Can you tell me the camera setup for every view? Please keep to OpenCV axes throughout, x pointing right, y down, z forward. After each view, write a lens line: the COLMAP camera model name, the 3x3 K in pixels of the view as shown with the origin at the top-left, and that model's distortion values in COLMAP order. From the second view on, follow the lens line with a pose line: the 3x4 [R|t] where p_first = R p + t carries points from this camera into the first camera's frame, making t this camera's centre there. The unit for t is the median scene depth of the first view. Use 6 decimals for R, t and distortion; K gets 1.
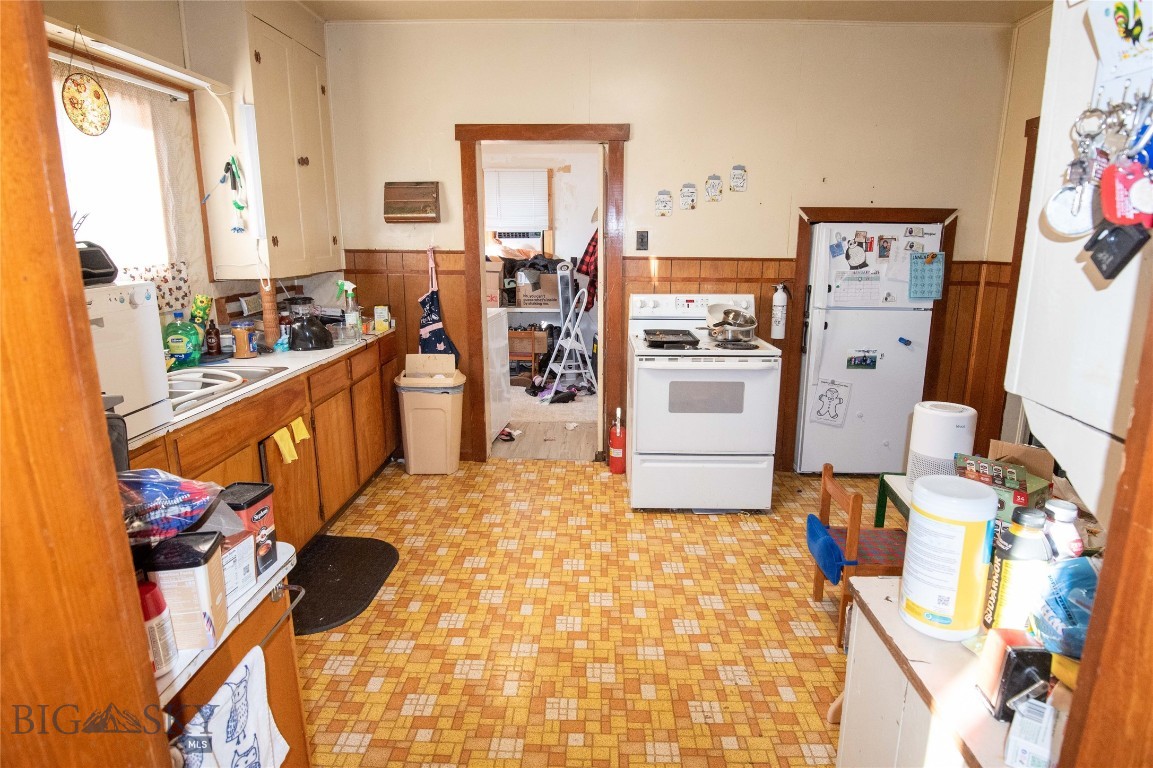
lens RADIAL K [[654.1, 0, 576.5], [0, 654.1, 384.0], [0, 0, 1]] dist [-0.001614, -0.029327]
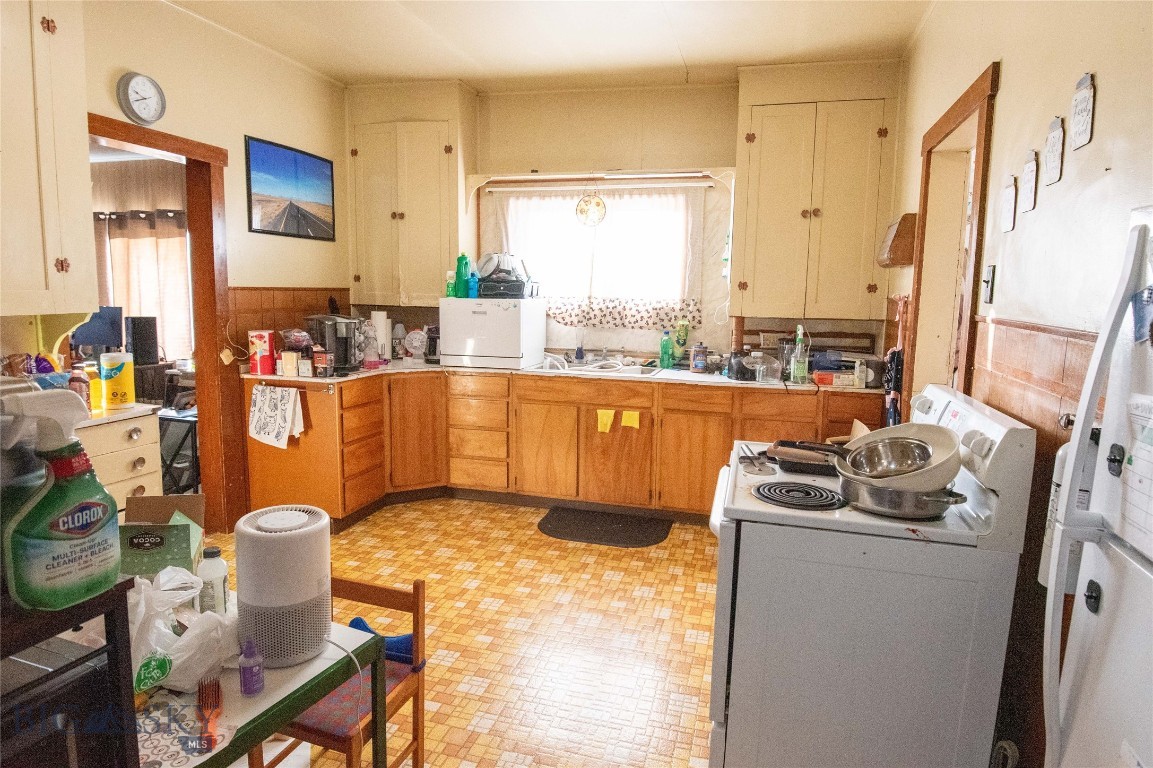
lens RADIAL K [[654.1, 0, 576.5], [0, 654.1, 384.0], [0, 0, 1]] dist [-0.001614, -0.029327]
pose [[-0.259139, 0.123968, -0.957851, 0.898288], [-0.236771, 0.953314, 0.187437, -0.225689], [0.936369, 0.275363, -0.217689, 1.159035]]
